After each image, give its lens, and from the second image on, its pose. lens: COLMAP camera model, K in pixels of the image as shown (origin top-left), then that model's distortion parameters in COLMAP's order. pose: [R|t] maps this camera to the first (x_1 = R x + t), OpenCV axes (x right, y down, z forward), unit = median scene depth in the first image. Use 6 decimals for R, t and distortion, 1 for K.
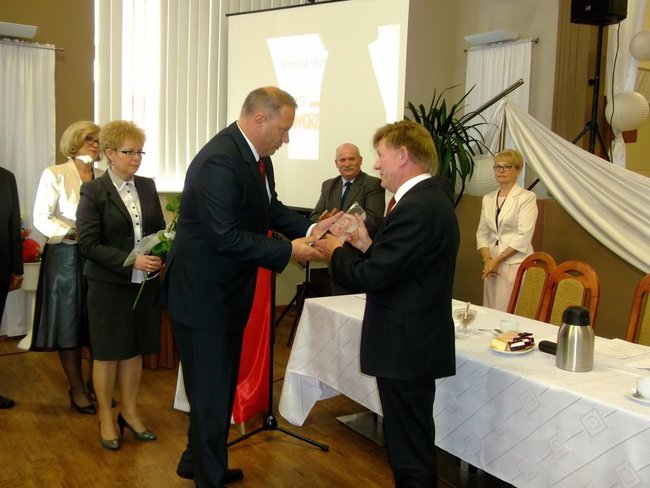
lens RADIAL K [[712.0, 0, 323.2], [0, 712.0, 255.4], [0, 0, 1]] dist [0.010922, 0.000000]
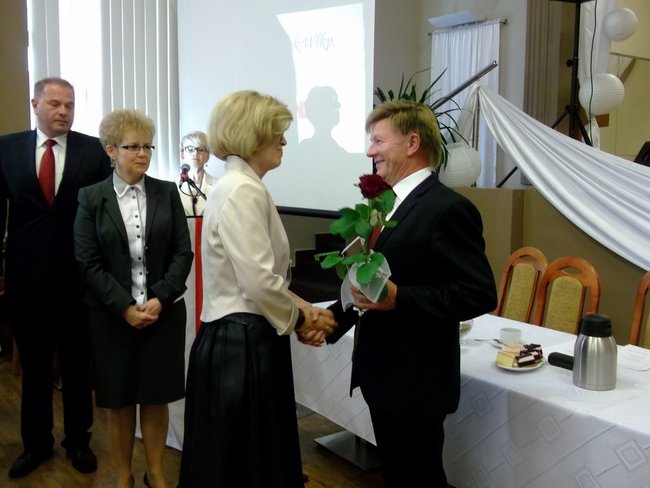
lens RADIAL K [[712.0, 0, 324.9], [0, 712.0, 248.9], [0, 0, 1]] dist [0.010922, 0.000000]
pose [[0.997508, -0.032214, 0.062763, -0.012258], [0.032093, 0.999481, 0.002939, -0.010568], [-0.062825, -0.000917, 0.998024, 0.078984]]
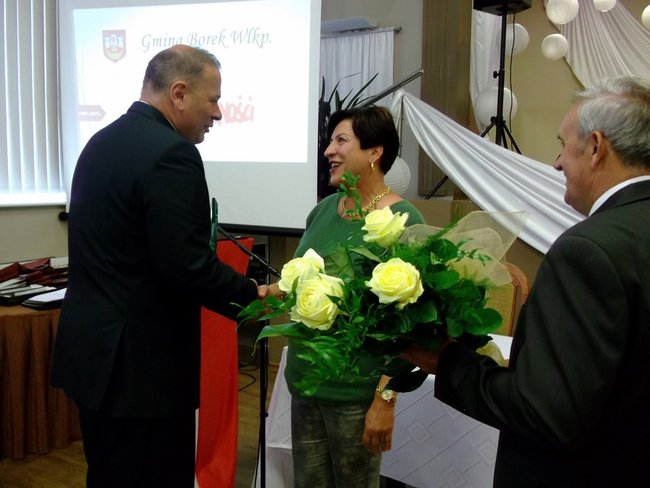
lens RADIAL K [[712.0, 0, 321.3], [0, 712.0, 245.8], [0, 0, 1]] dist [0.010922, 0.000000]
pose [[0.931562, -0.057518, 0.359004, -0.182317], [0.060030, 0.998188, 0.004157, -0.033835], [-0.358592, 0.017679, 0.933327, 0.203016]]
